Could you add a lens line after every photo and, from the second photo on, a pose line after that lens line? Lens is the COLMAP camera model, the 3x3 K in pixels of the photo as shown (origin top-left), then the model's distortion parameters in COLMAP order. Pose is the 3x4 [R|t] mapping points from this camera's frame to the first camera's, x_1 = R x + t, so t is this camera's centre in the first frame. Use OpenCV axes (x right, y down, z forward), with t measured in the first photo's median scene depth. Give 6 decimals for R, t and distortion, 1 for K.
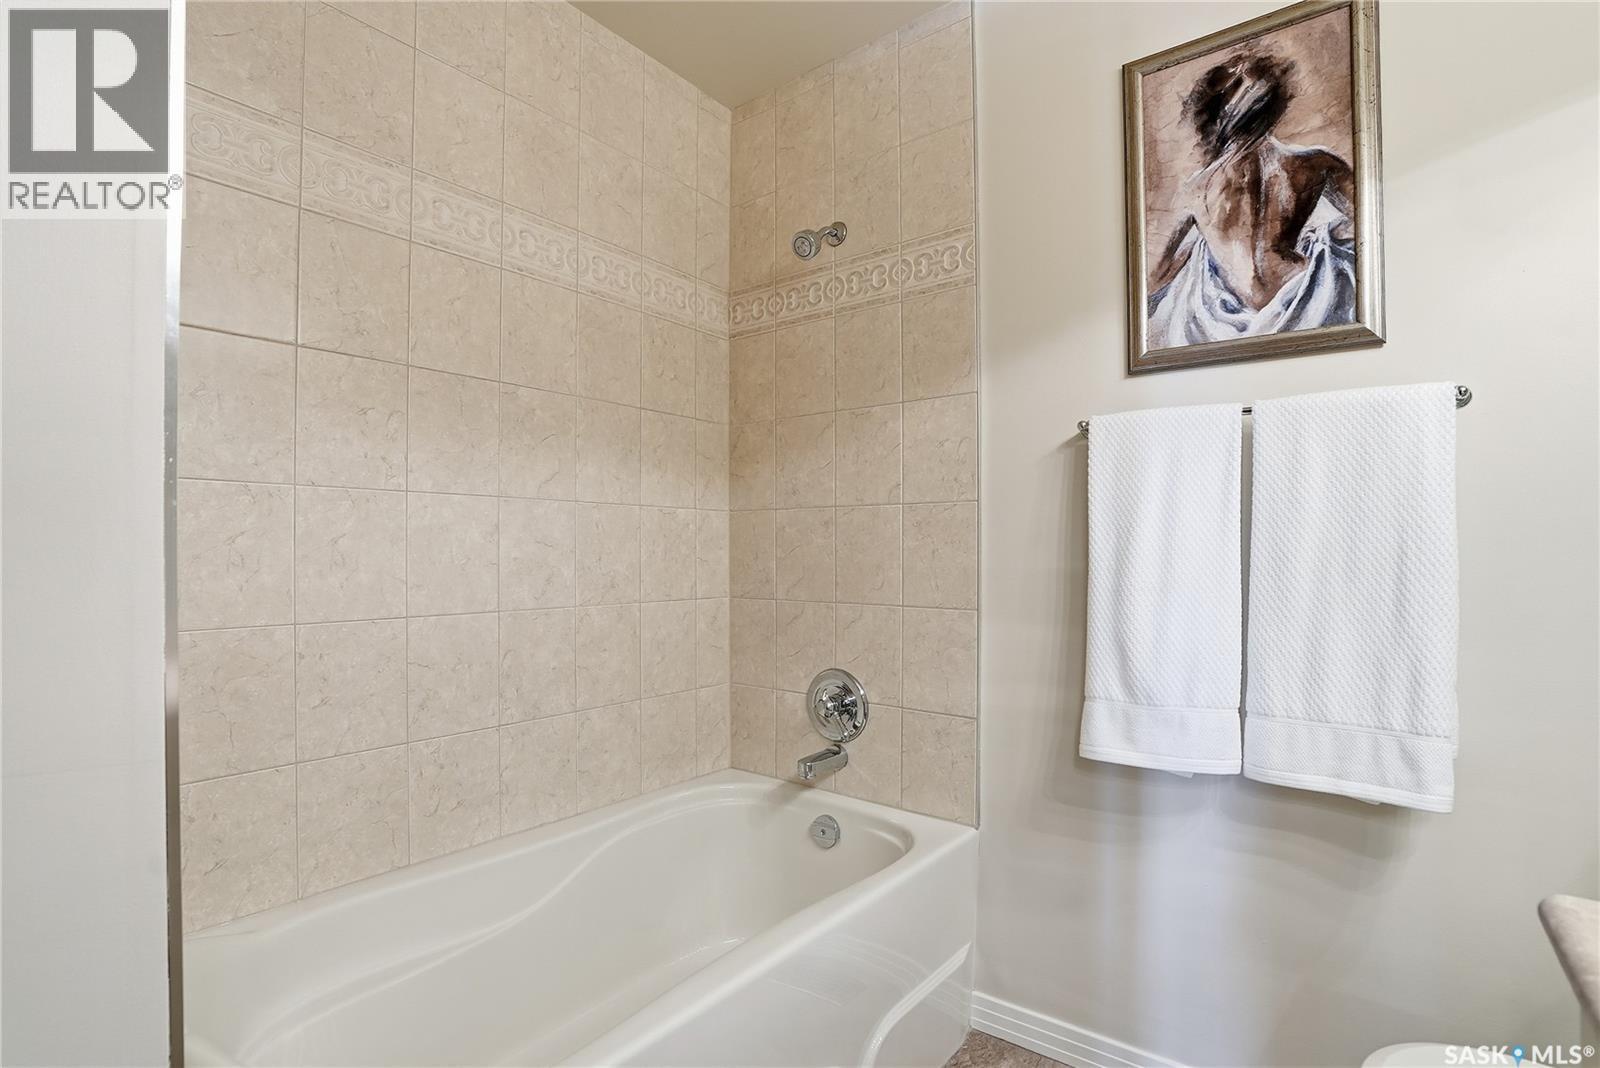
lens RADIAL K [[763.2, 0, 798.9], [0, 763.2, 546.2], [0, 0, 1]] dist [-0.042212, 0.004313]
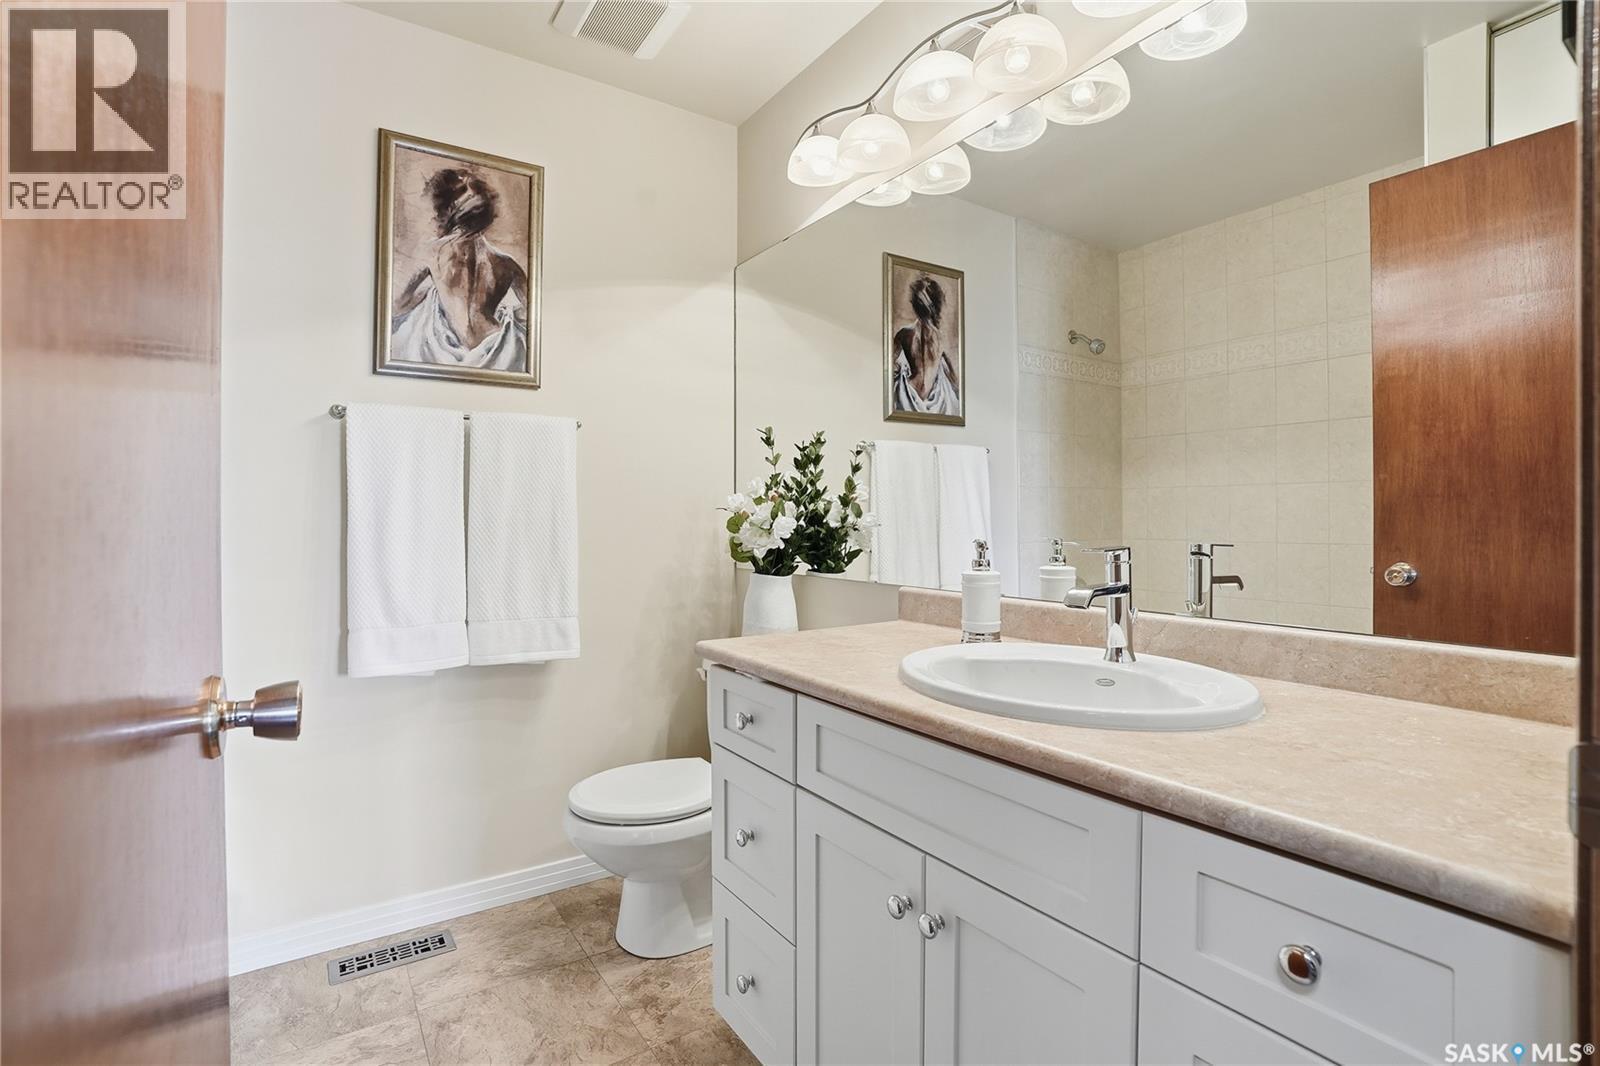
lens RADIAL K [[763.2, 0, 799.1], [0, 763.2, 528.8], [0, 0, 1]] dist [-0.042212, 0.004313]
pose [[0.312558, -0.009017, 0.949856, -0.598851], [-0.000495, 0.999953, 0.009655, 0.022778], [-0.949899, -0.003488, 0.312539, -0.079555]]
